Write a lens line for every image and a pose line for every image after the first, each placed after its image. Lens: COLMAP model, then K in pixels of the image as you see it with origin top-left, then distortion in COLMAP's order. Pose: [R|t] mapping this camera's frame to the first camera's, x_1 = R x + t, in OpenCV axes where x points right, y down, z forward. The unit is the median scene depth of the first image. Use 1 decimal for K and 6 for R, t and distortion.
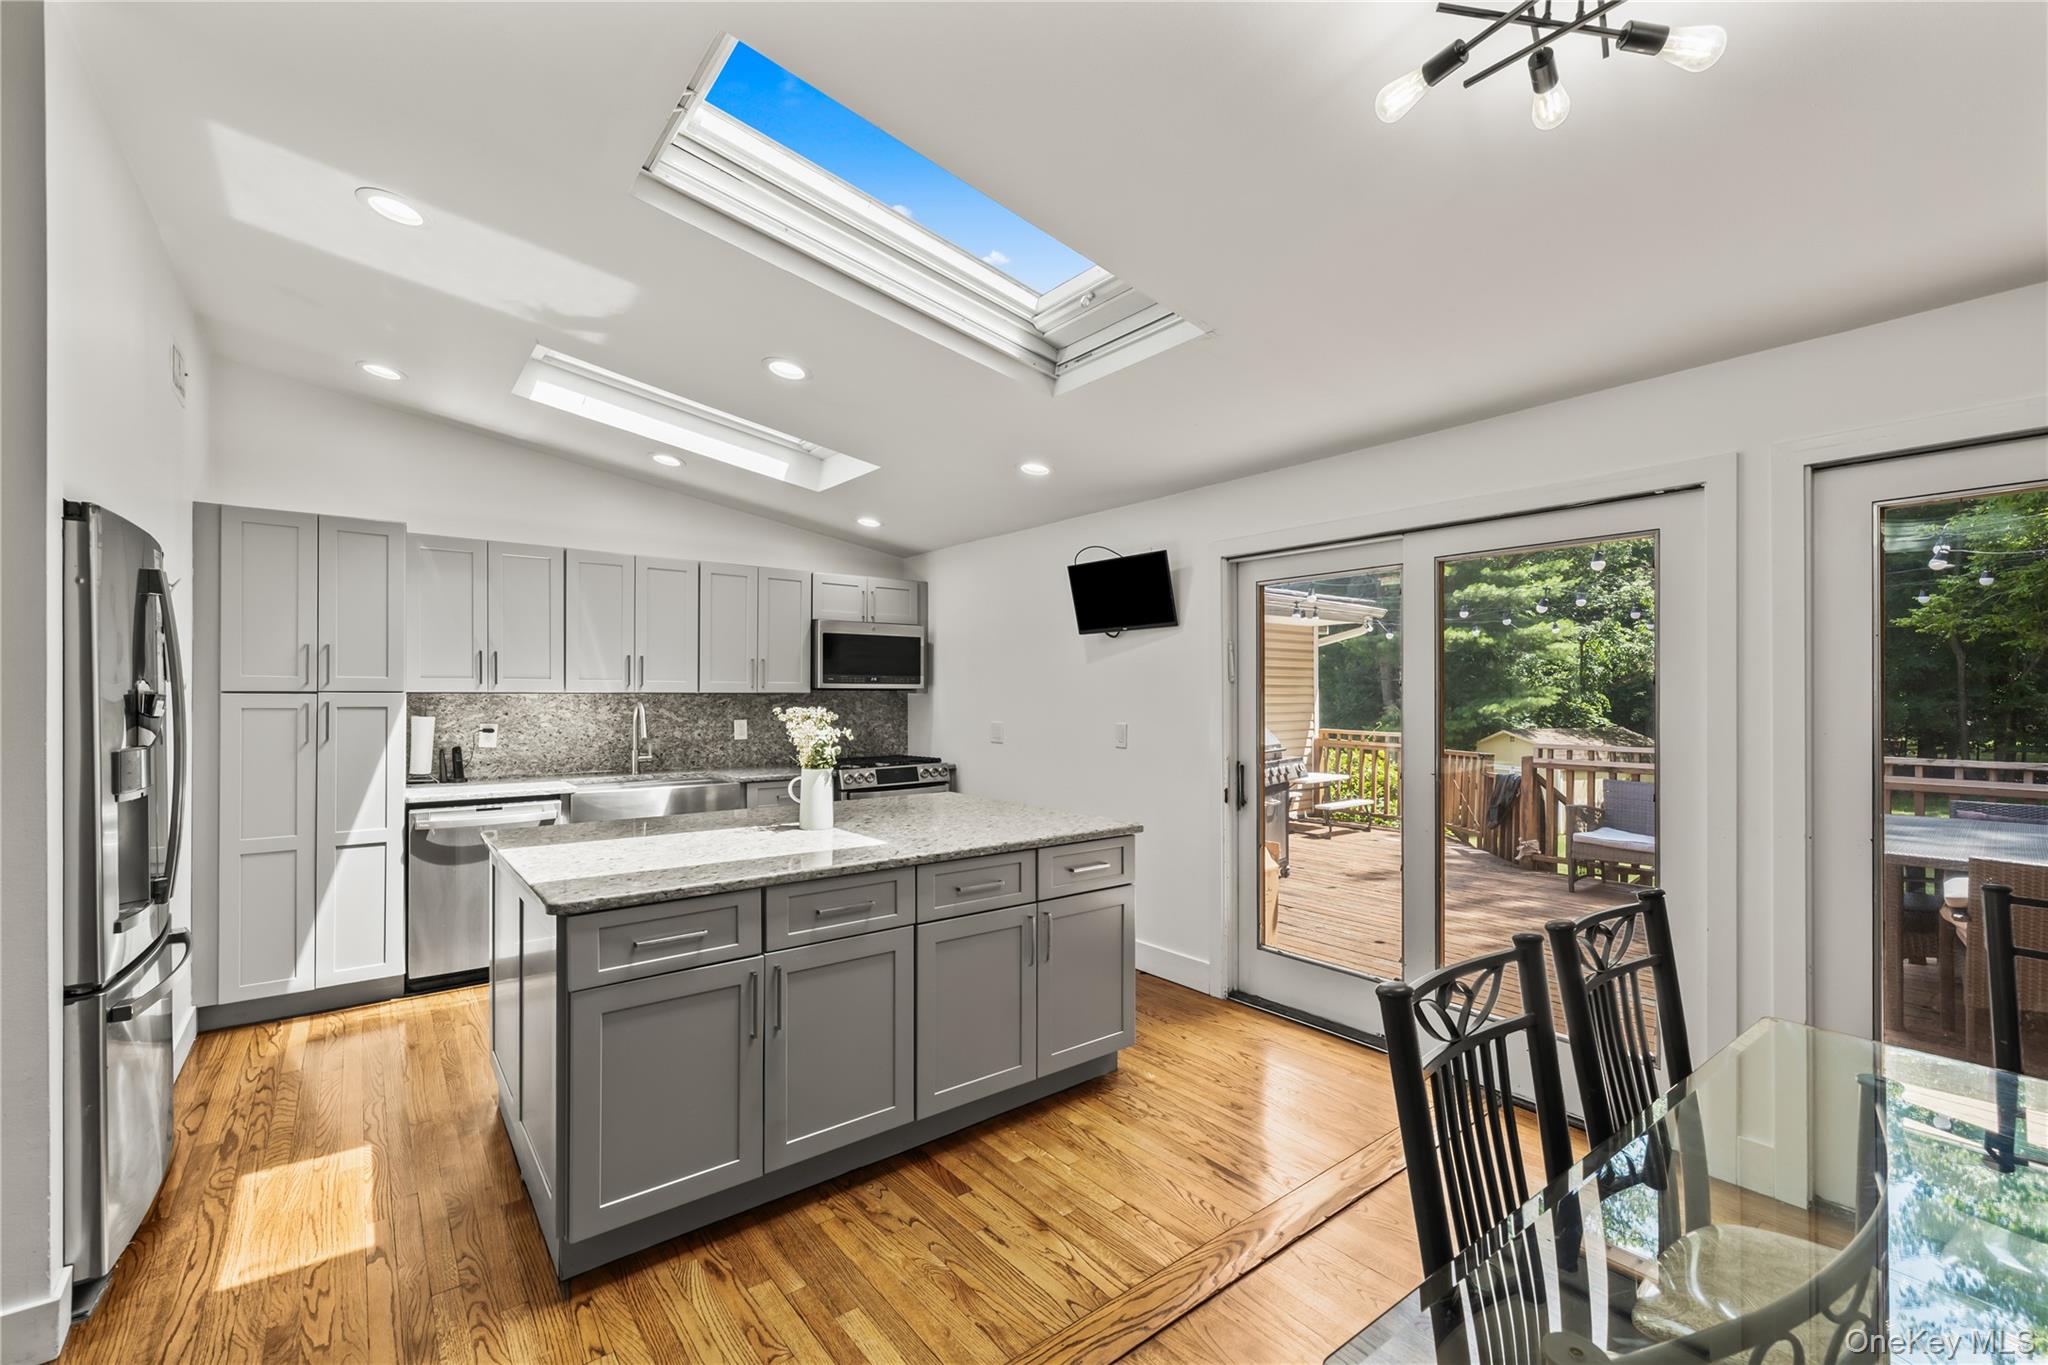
lens RADIAL K [[858.4, 0, 1030.9], [0, 858.4, 693.4], [0, 0, 1]] dist [0.002416, 0.000540]
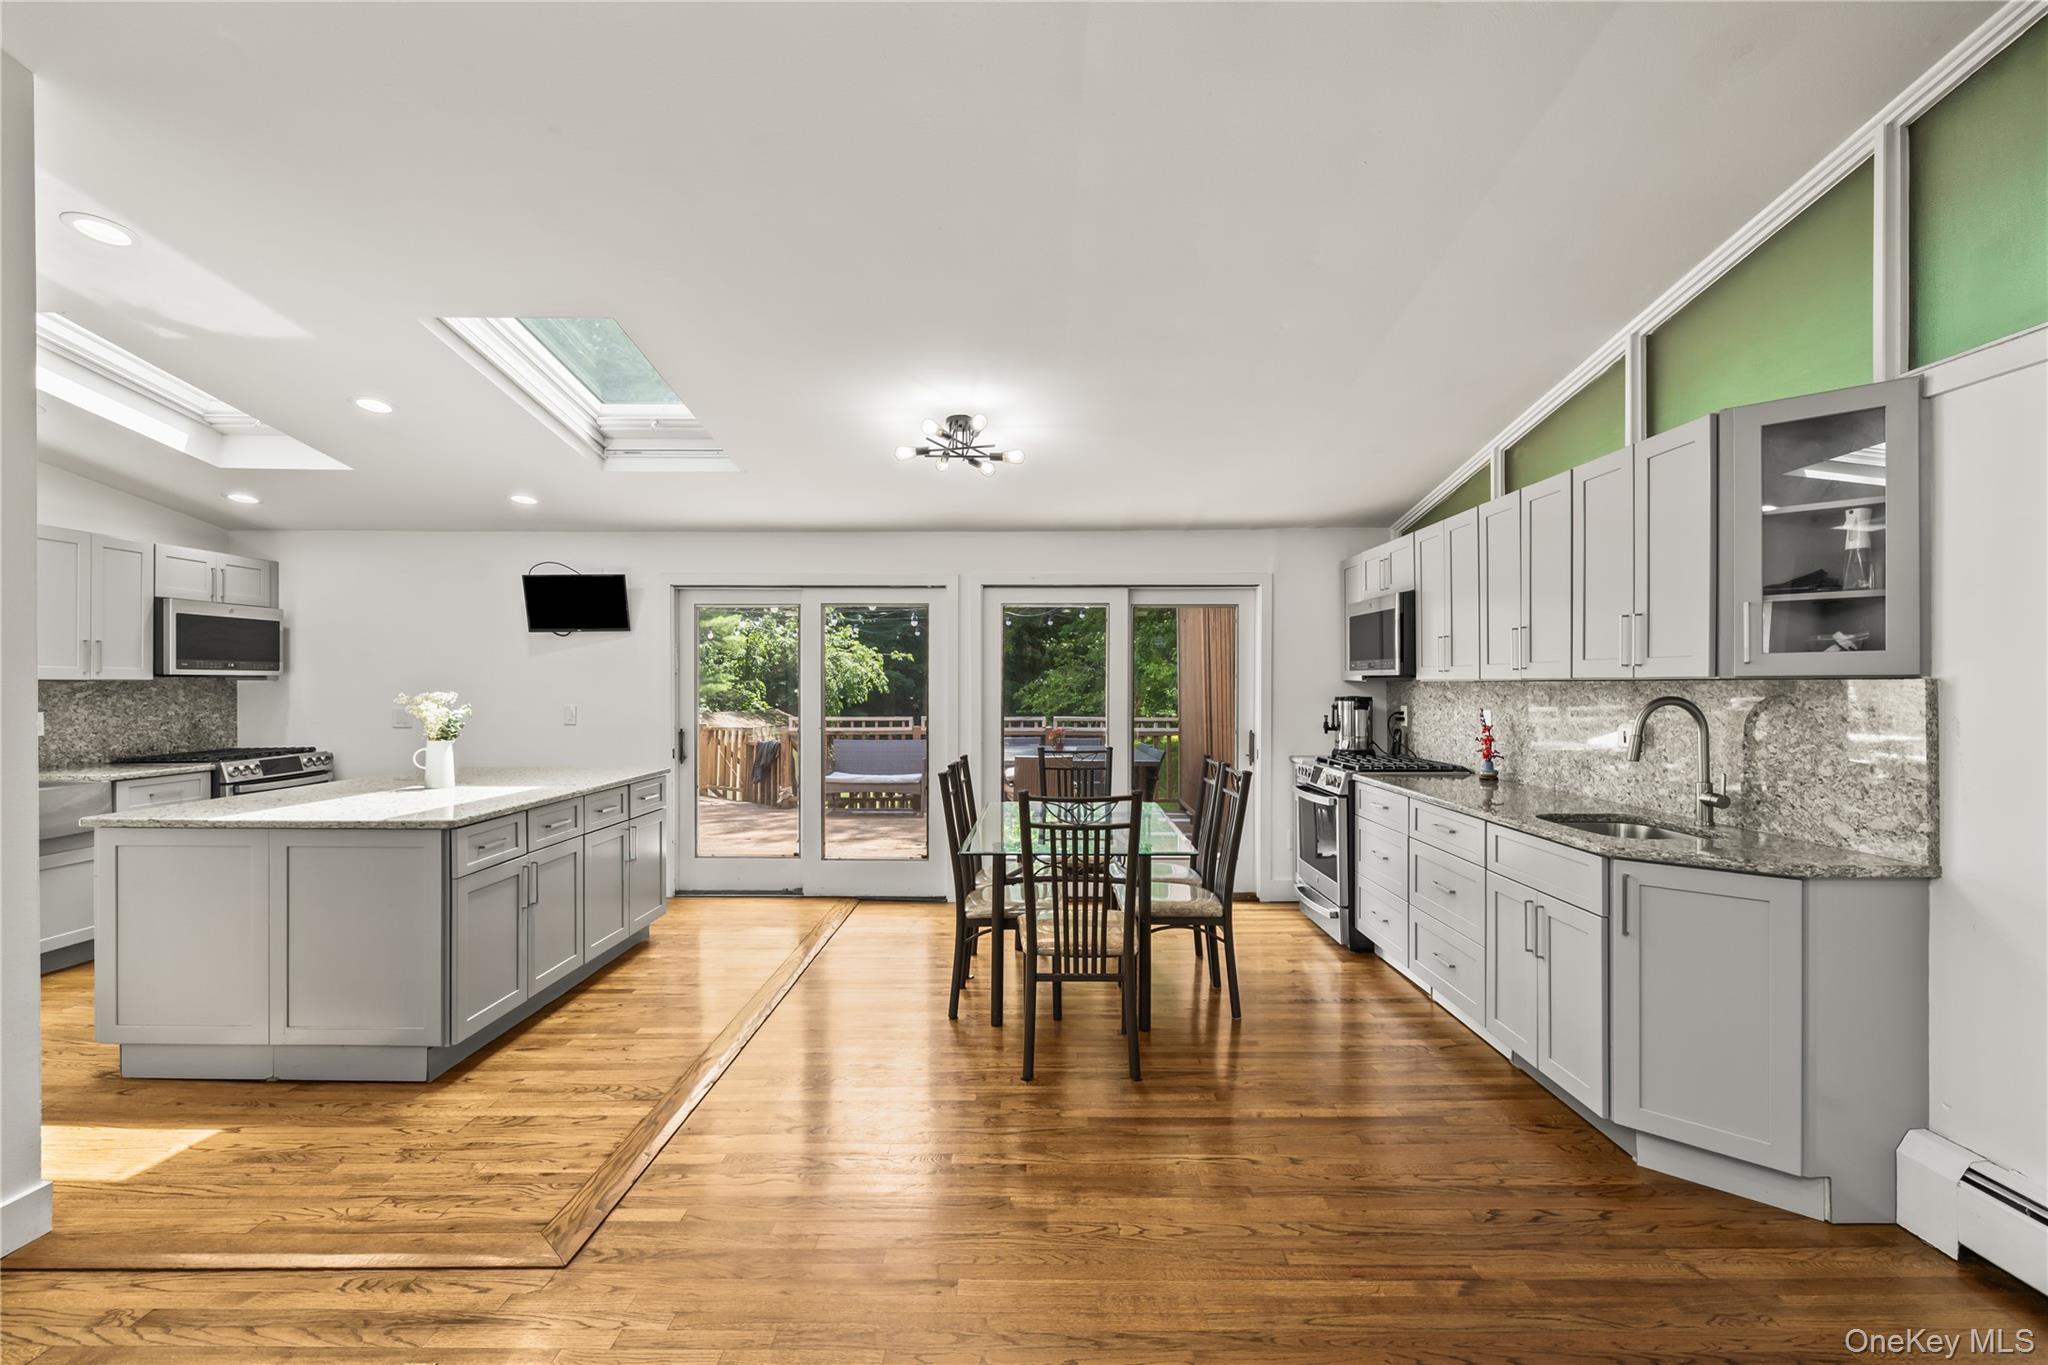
lens RADIAL K [[928.8, 0, 1016.6], [0, 928.8, 683.0], [0, 0, 1]] dist [-0.003657, 0.000810]
pose [[0.635065, -0.000802, 0.772459, -0.587121], [-0.001961, 0.999995, 0.002650, -0.002160], [-0.772457, -0.003198, 0.635060, -0.402813]]
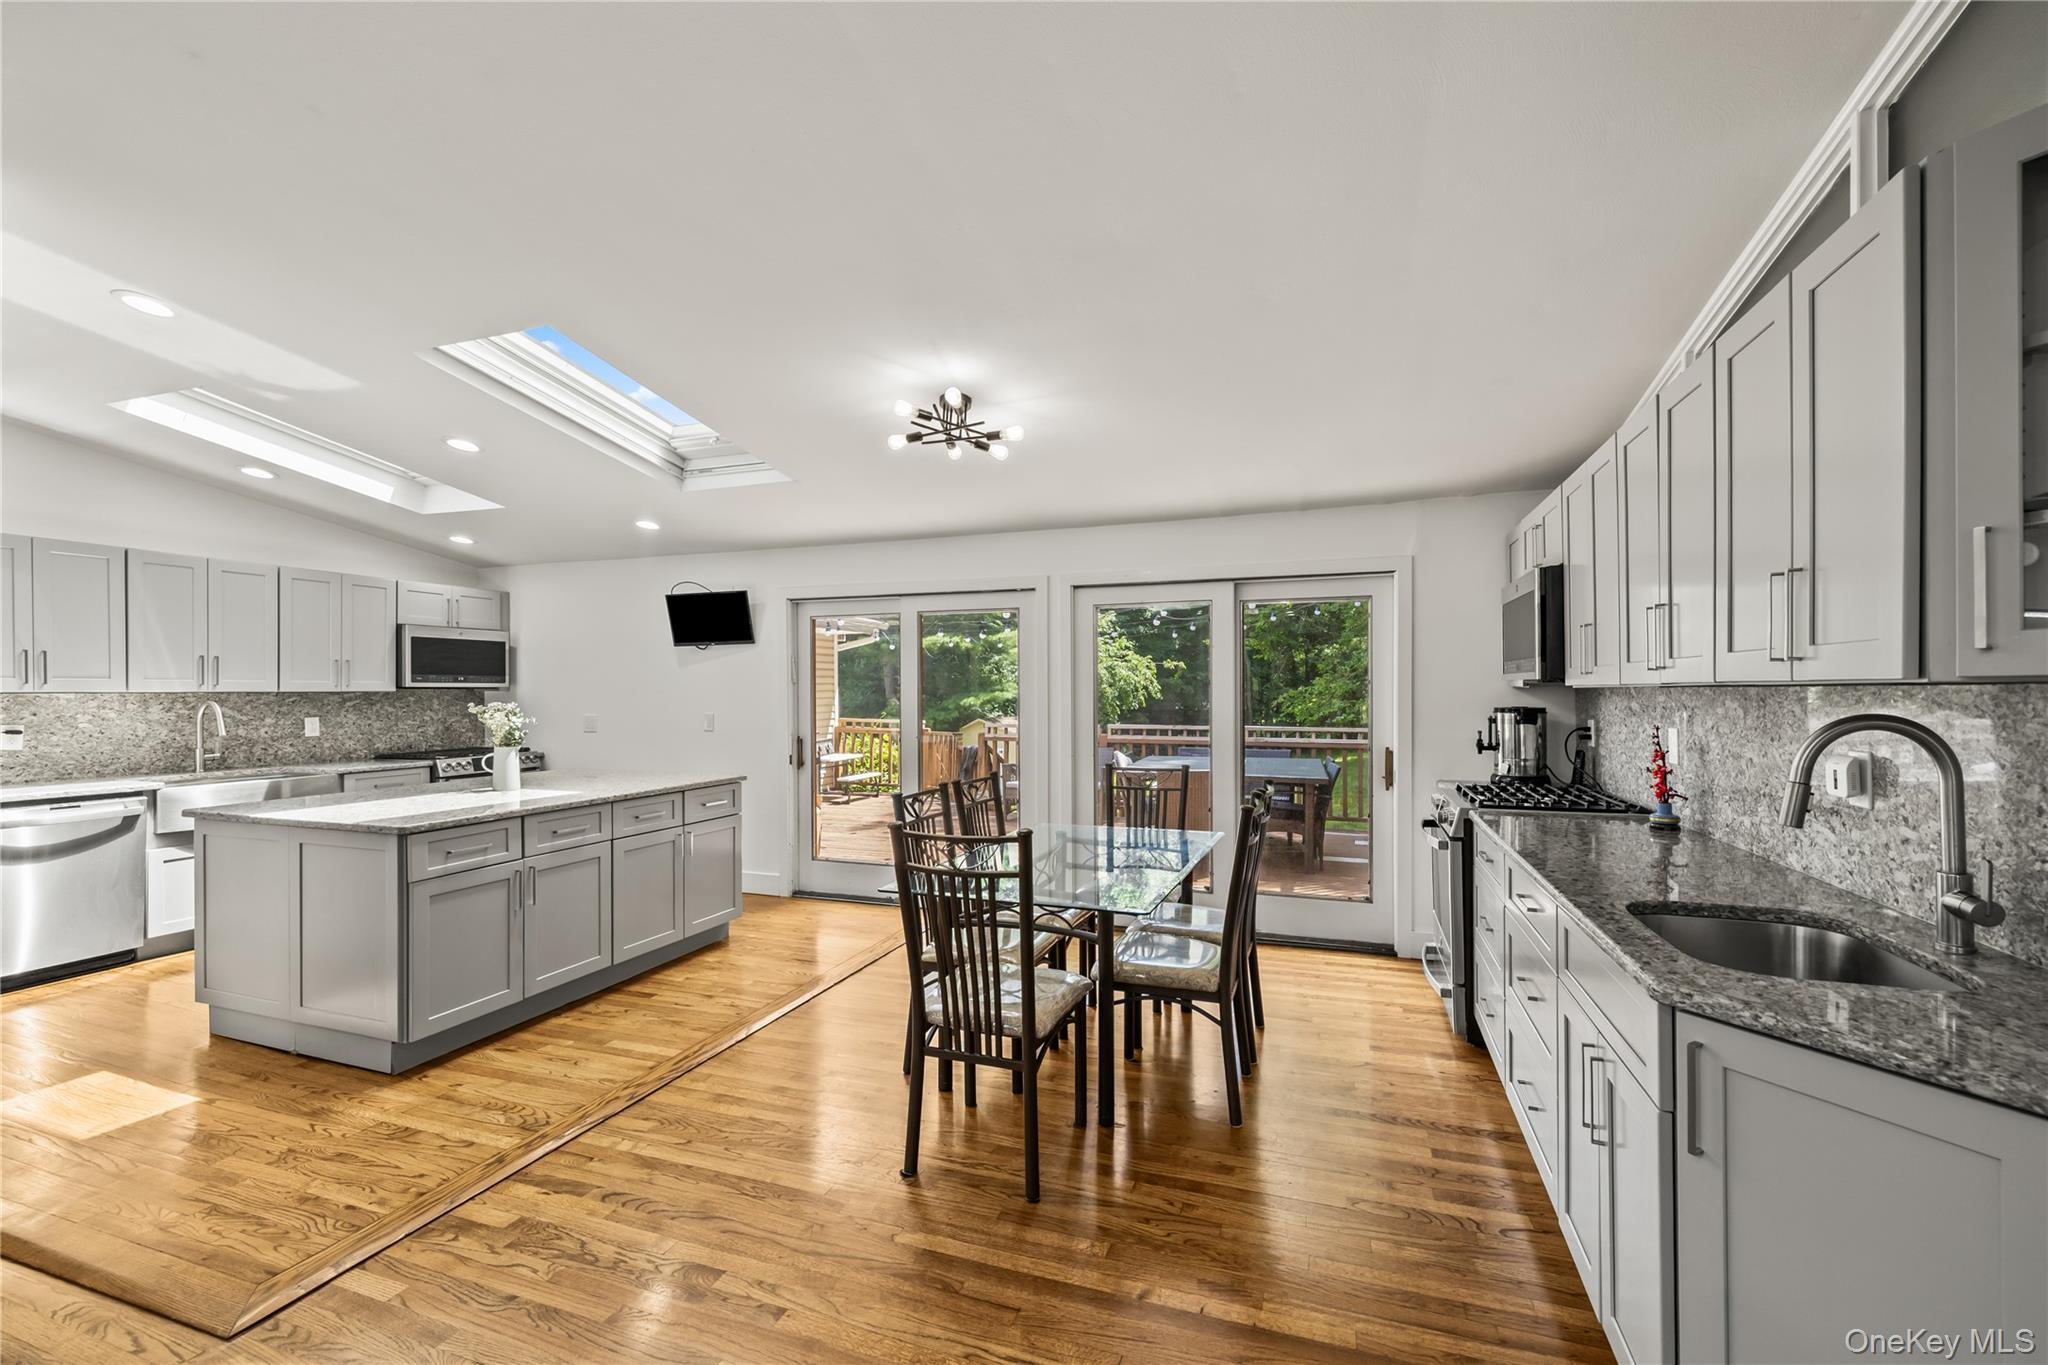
lens RADIAL K [[858.4, 0, 1021.7], [0, 858.4, 689.7], [0, 0, 1]] dist [0.002416, 0.000540]
pose [[0.854033, -0.003412, 0.520208, -0.199846], [0.002882, 0.999994, 0.001828, -0.003227], [-0.520211, -0.000063, 0.854038, -0.467632]]
